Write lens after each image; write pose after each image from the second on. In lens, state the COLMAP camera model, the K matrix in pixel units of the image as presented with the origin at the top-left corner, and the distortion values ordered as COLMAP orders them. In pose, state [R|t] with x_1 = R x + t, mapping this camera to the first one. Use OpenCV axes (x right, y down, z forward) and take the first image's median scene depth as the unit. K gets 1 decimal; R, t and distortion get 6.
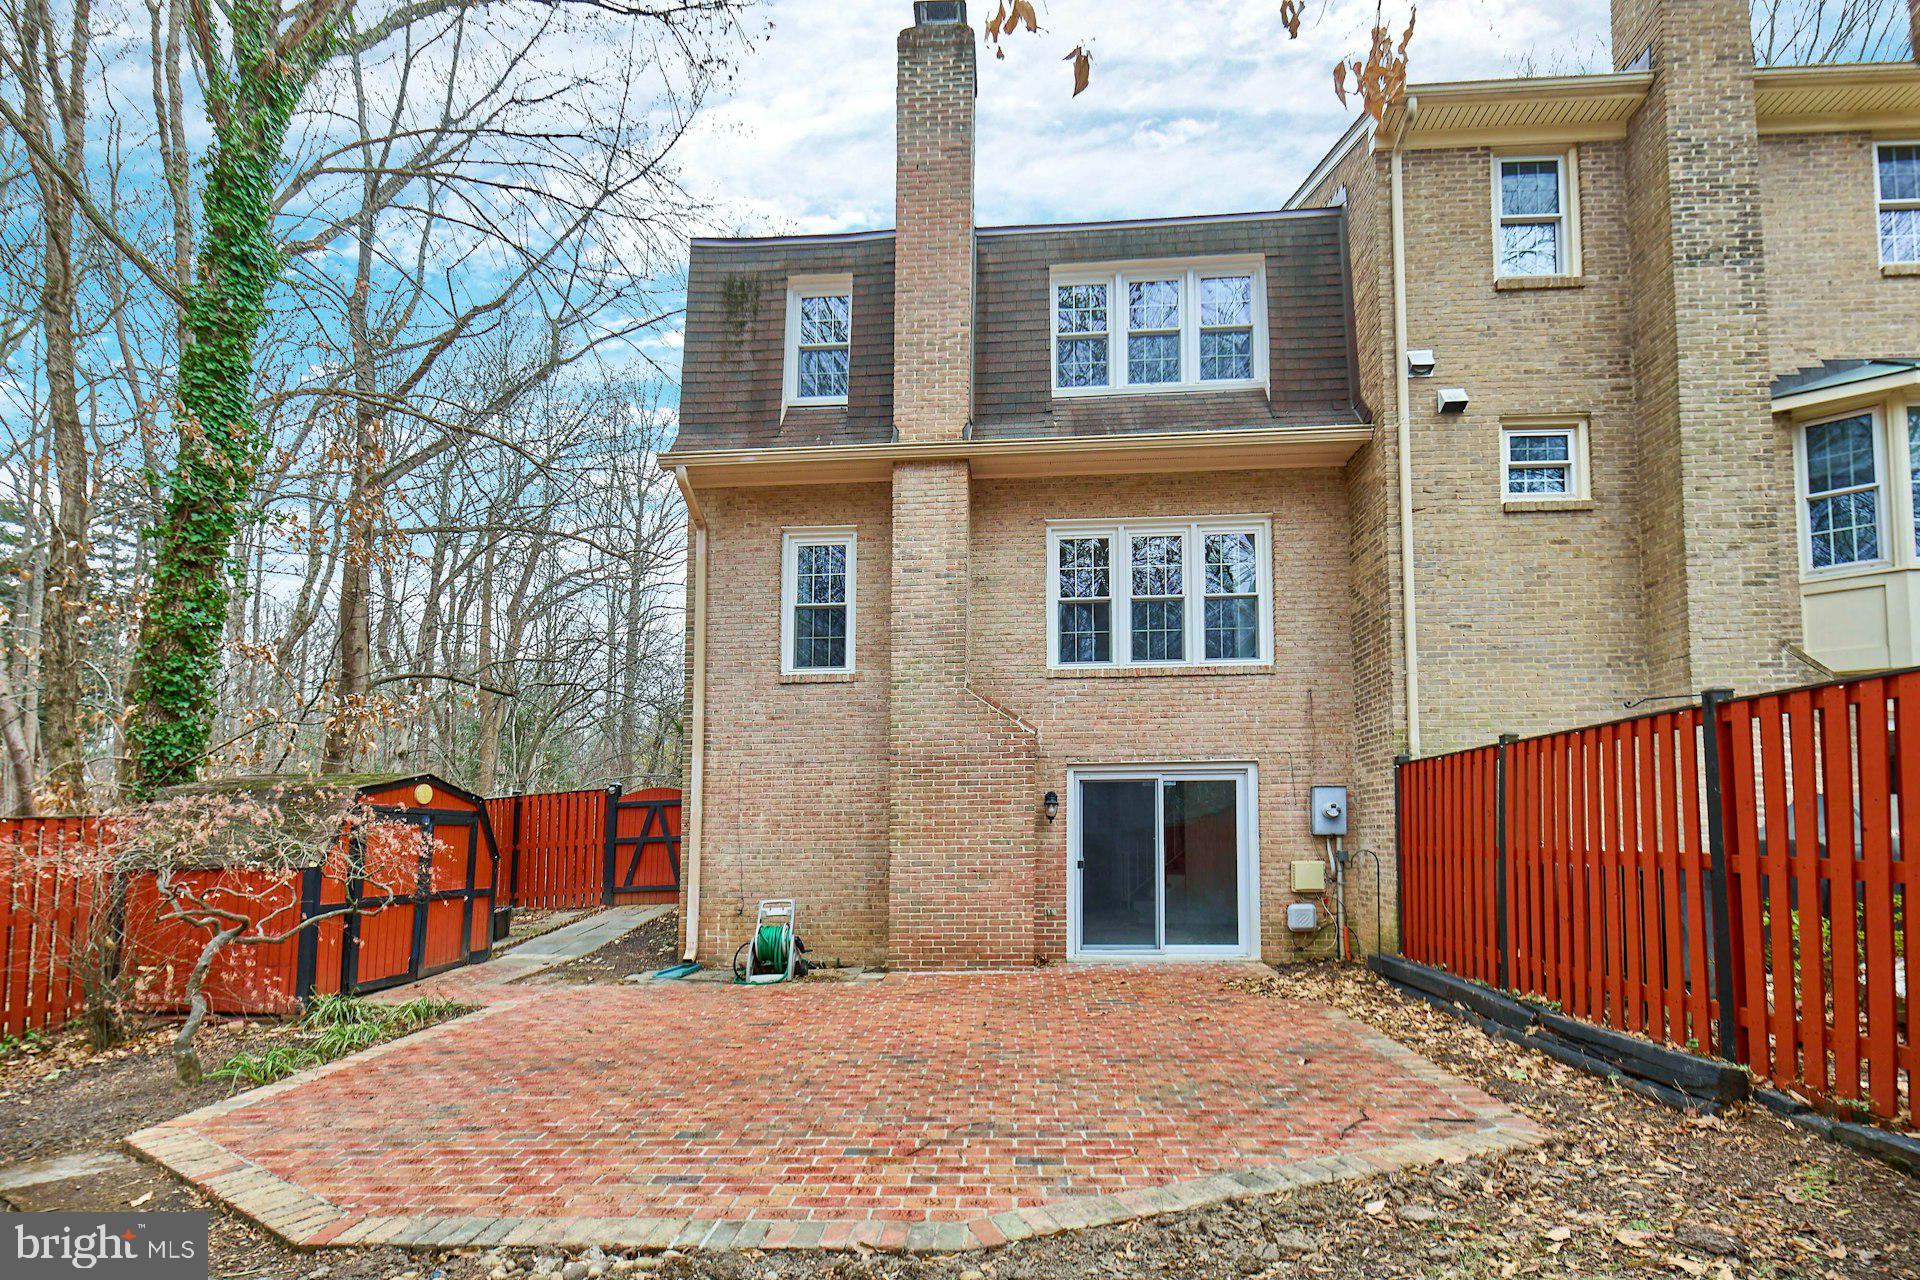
lens RADIAL K [[810.6, 0, 924.7], [0, 810.6, 773.3], [0, 0, 1]] dist [-0.002550, 0.000906]
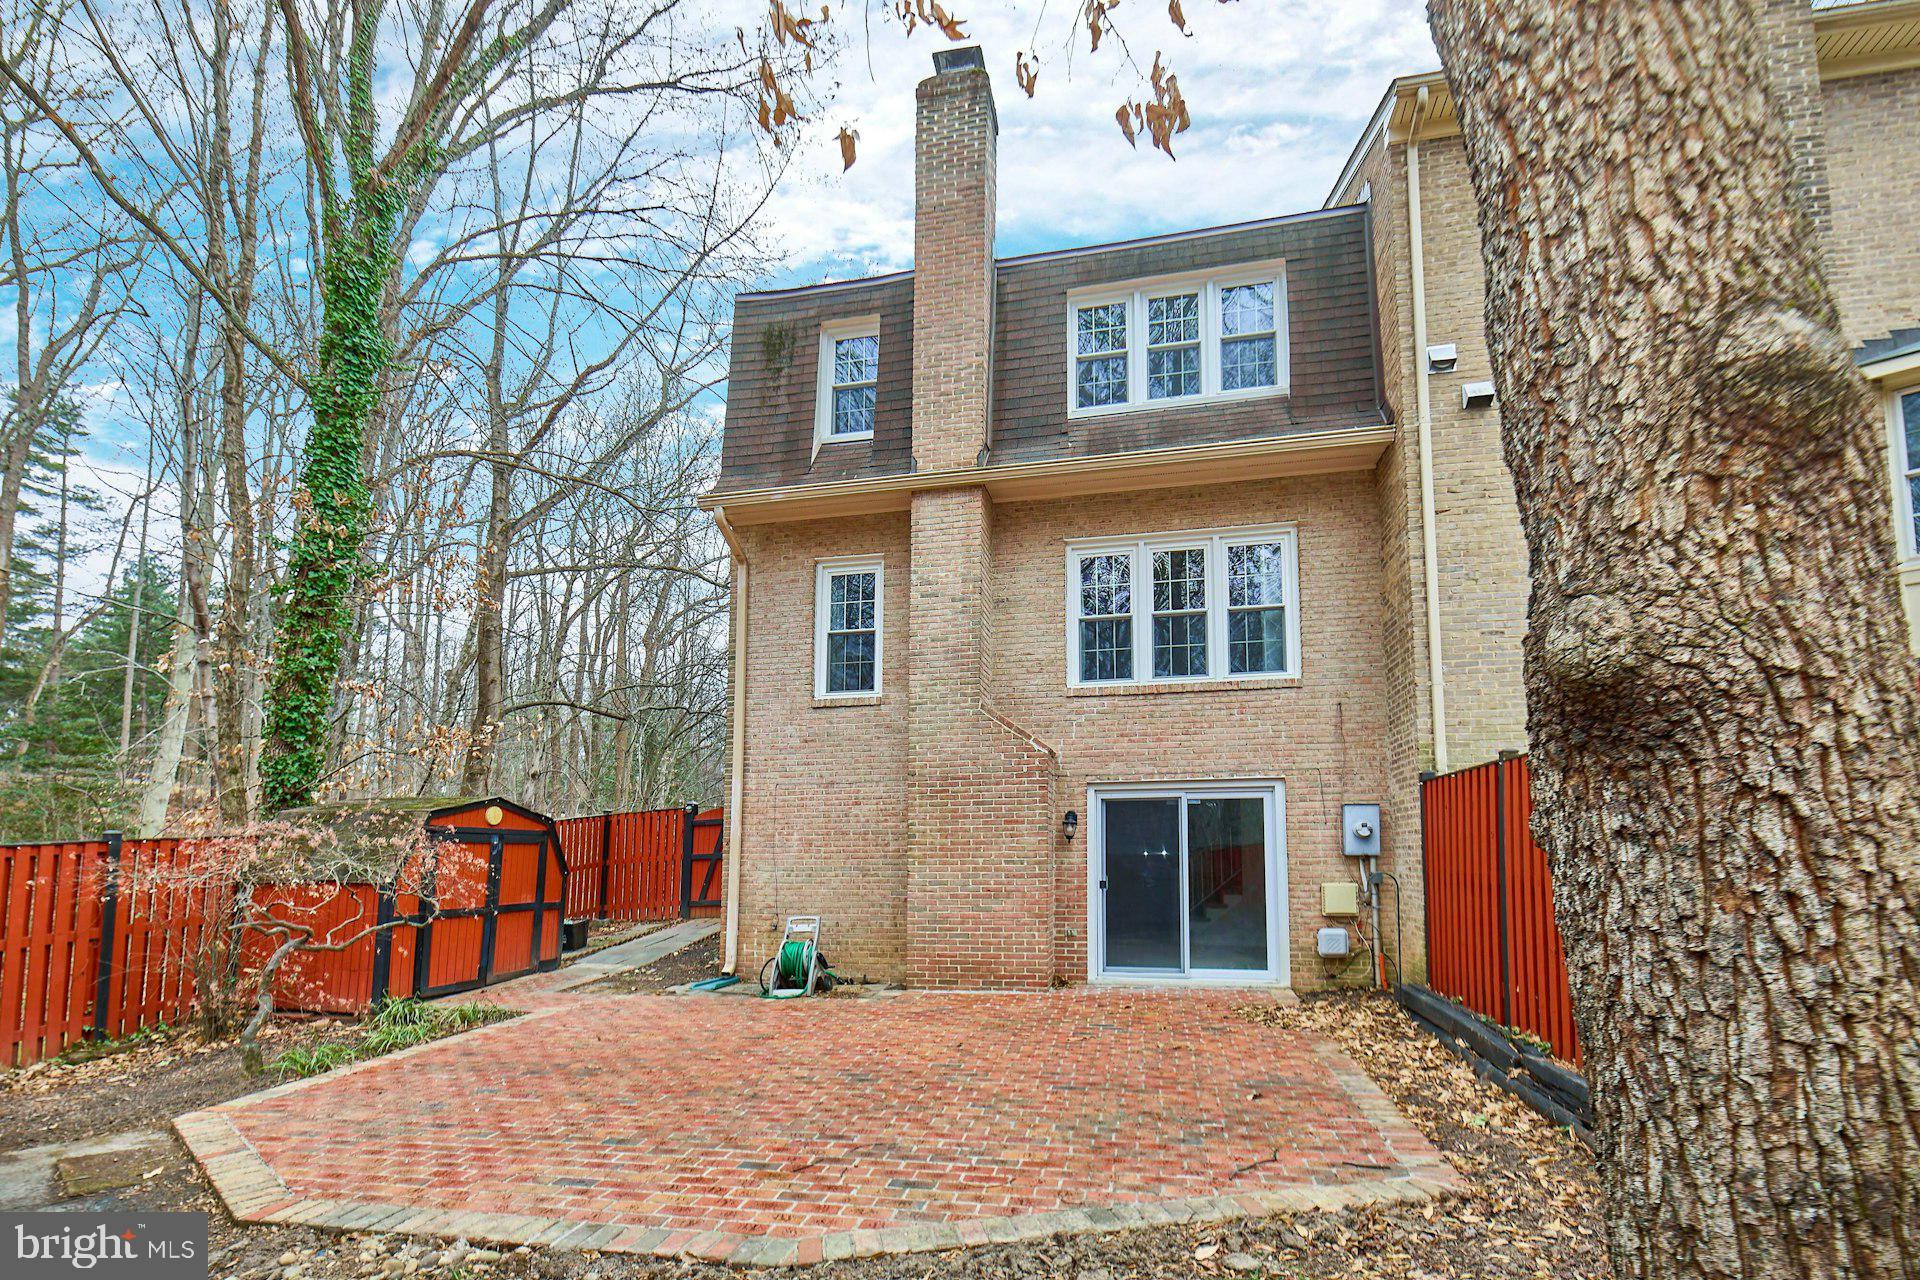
lens RADIAL K [[810.6, 0, 952.0], [0, 810.6, 762.8], [0, 0, 1]] dist [-0.002550, 0.000906]
pose [[0.990625, -0.012749, -0.136013, 0.149995], [0.008835, 0.999530, -0.029339, -0.008285], [0.136323, 0.027862, 0.990273, -0.005494]]
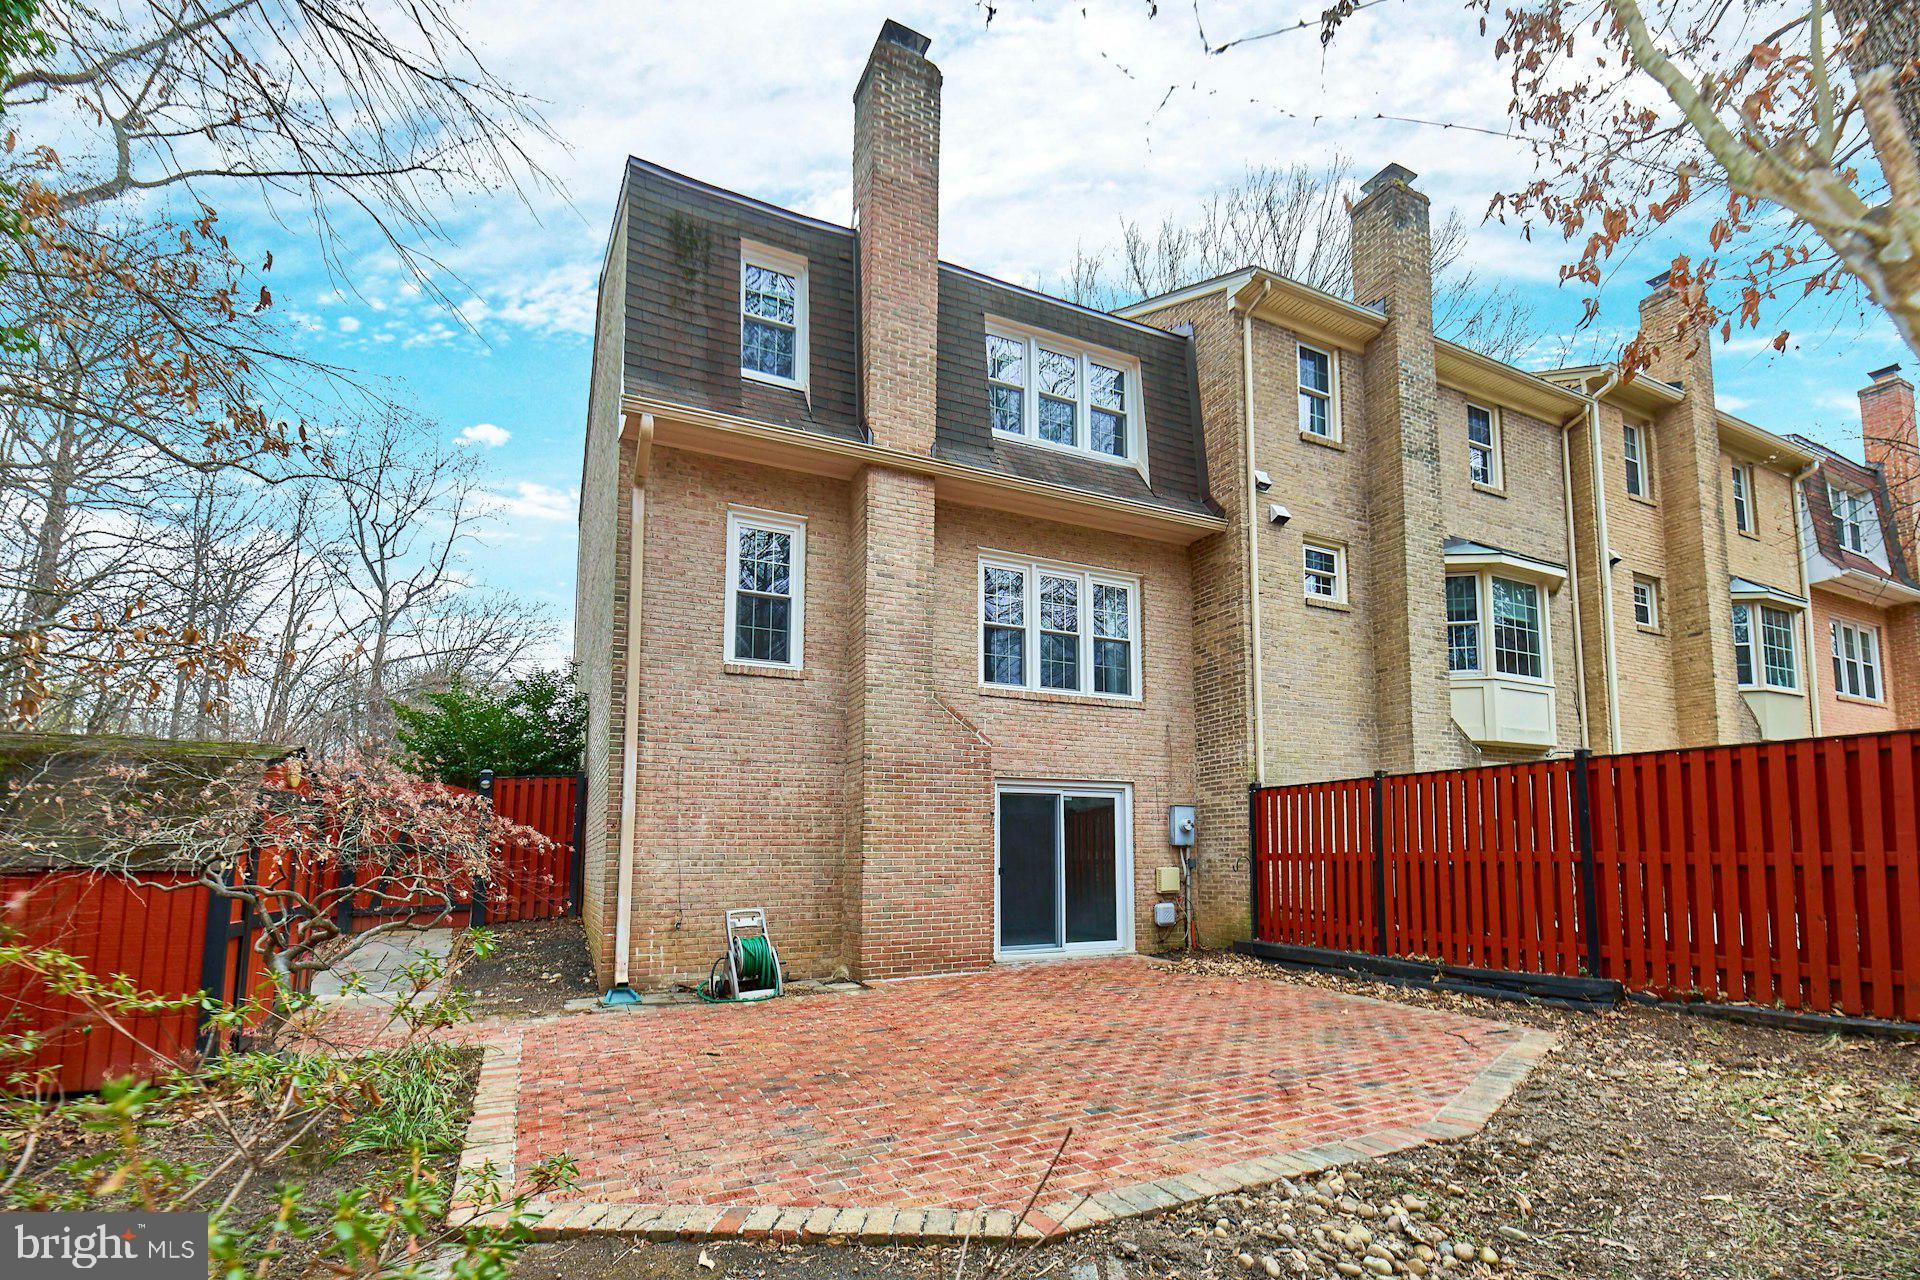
lens RADIAL K [[876.6, 0, 829.5], [0, 876.6, 770.9], [0, 0, 1]] dist [-0.000188, 0.001182]
pose [[0.883447, 0.053201, 0.465502, -0.566834], [-0.040570, 0.998487, -0.037119, 0.033106], [-0.466772, 0.013907, 0.884268, 0.080236]]
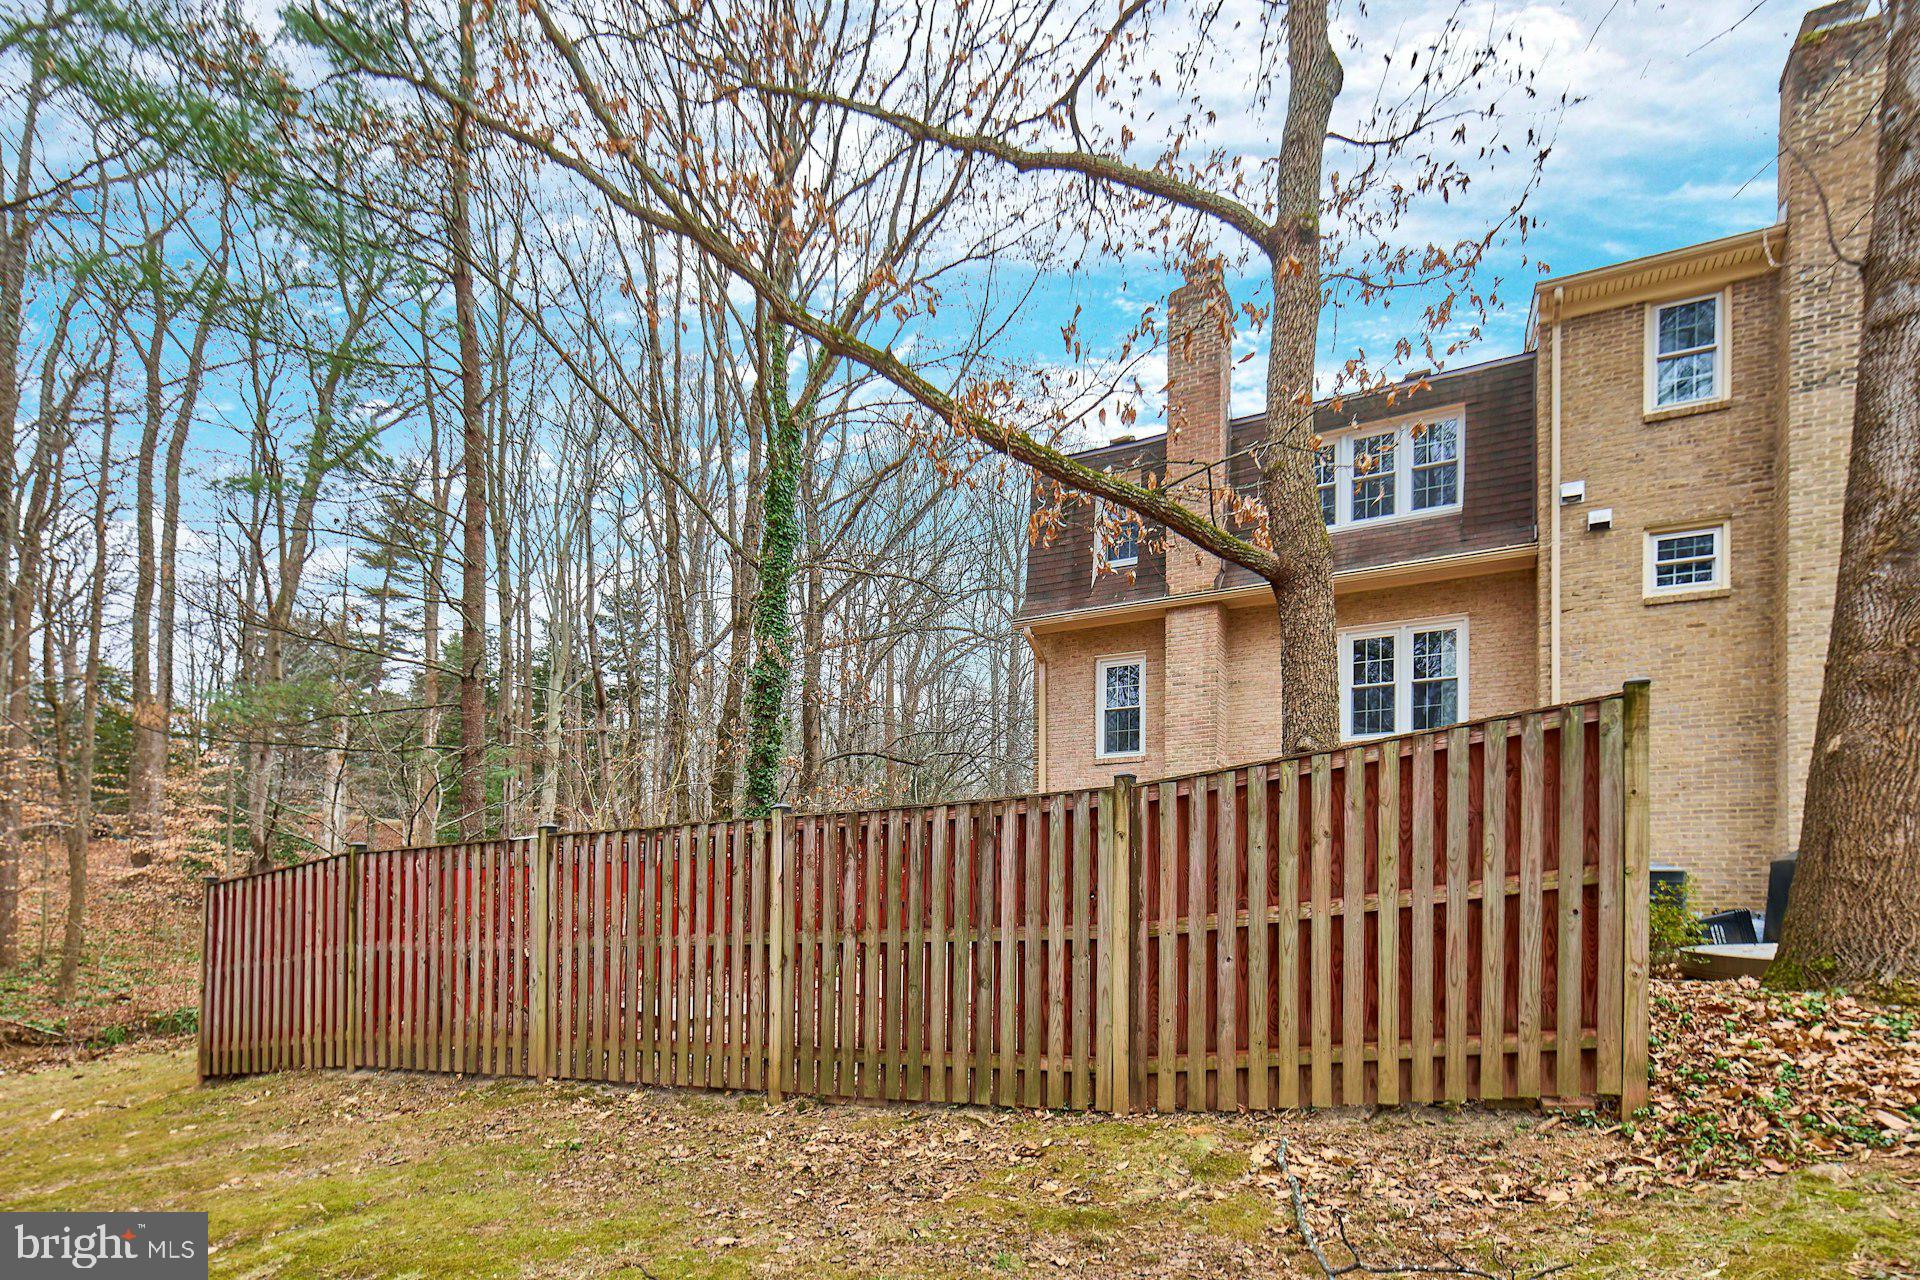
lens RADIAL K [[967.5, 0, 903.6], [0, 967.5, 862.6], [0, 0, 1]] dist [0.002164, 0.000921]
pose [[0.891893, -0.005913, -0.452208, 0.325755], [0.025889, 0.998942, 0.037998, -0.009647], [0.451505, -0.045597, 0.891103, -0.778583]]
